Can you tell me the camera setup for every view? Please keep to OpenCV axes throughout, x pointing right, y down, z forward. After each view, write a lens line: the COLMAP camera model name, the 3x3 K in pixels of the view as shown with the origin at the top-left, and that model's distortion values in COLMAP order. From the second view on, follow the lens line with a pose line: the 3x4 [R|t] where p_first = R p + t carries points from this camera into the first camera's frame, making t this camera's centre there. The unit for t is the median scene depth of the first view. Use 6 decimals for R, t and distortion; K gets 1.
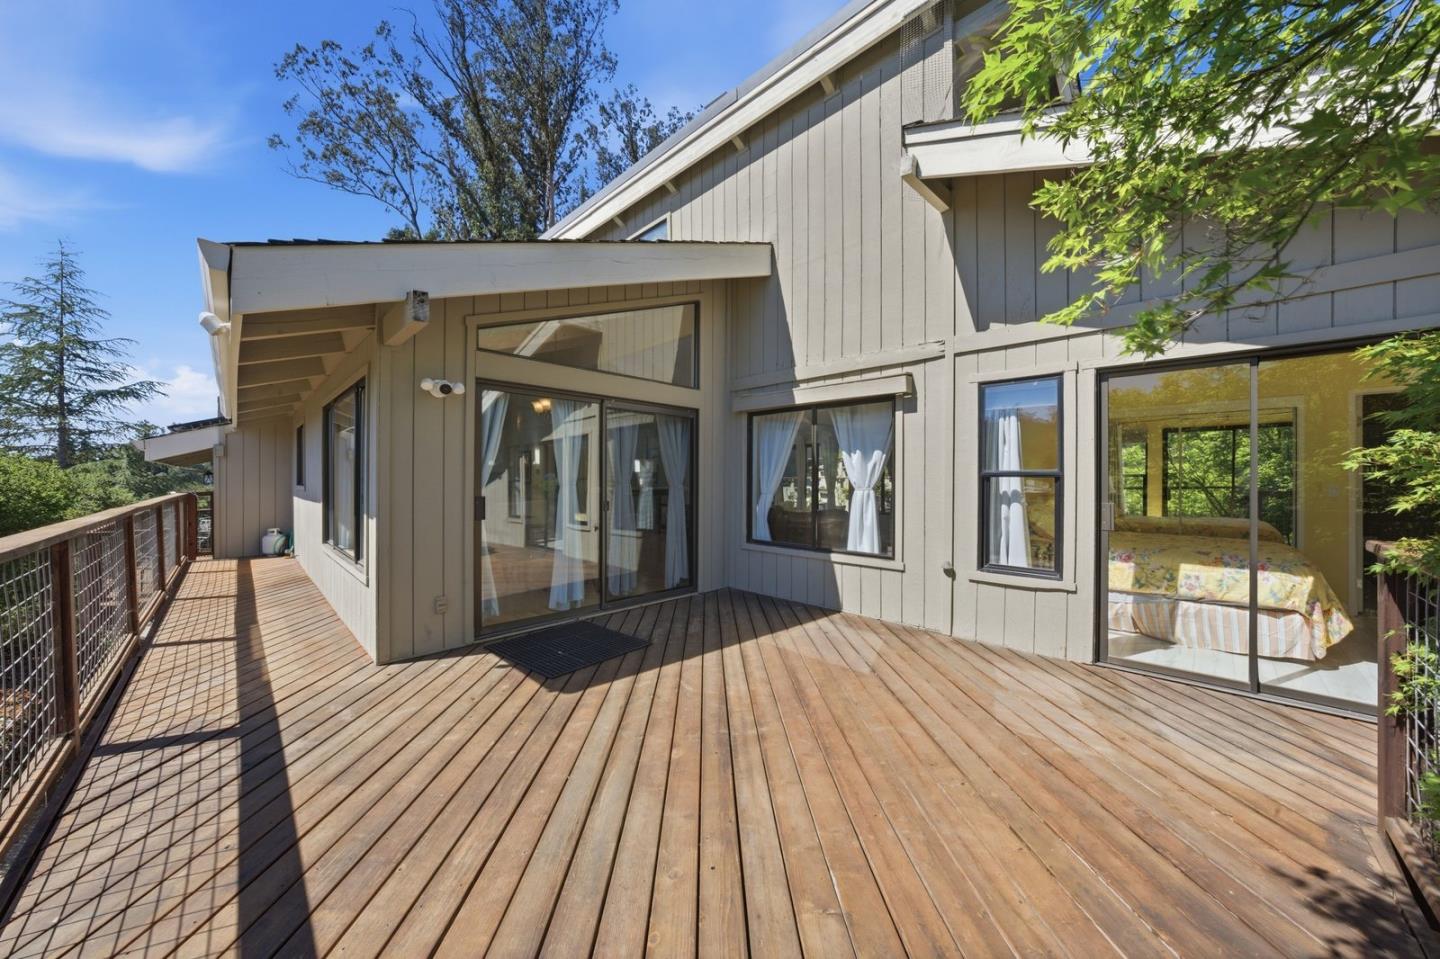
lens RADIAL K [[506.3, 0, 720.0], [0, 506.3, 479.5], [0, 0, 1]] dist [-0.000620, -0.000067]
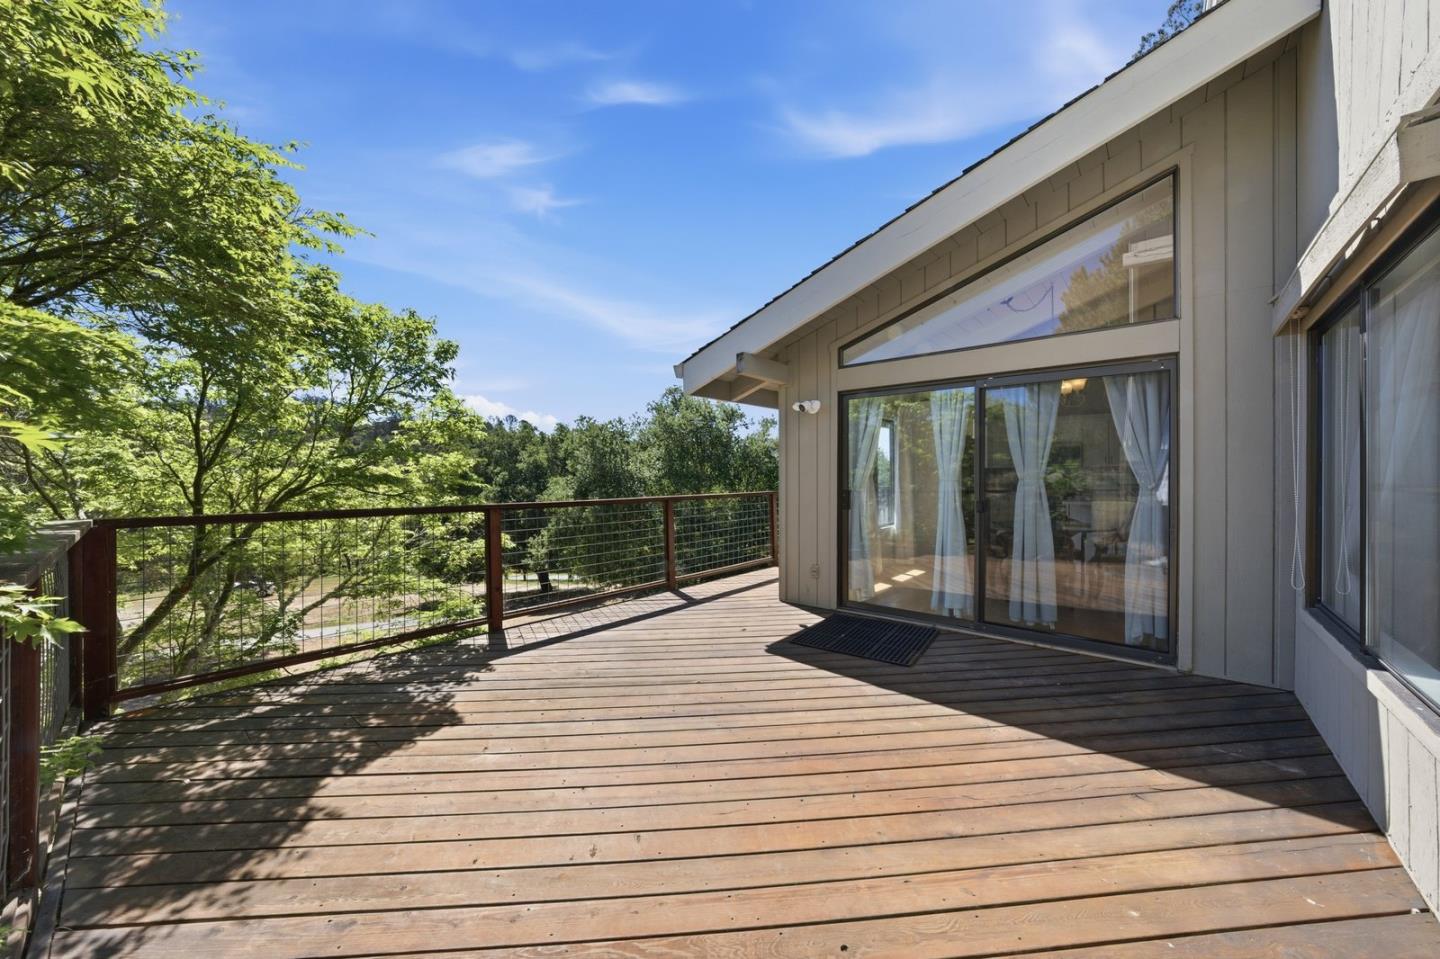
lens RADIAL K [[506.3, 0, 720.0], [0, 506.3, 479.5], [0, 0, 1]] dist [-0.000620, -0.000067]
pose [[0.087825, 0.002224, -0.996133, 0.747119], [0.003135, 0.999992, 0.002509, 0.005609], [0.996131, -0.003343, 0.087818, 0.654463]]
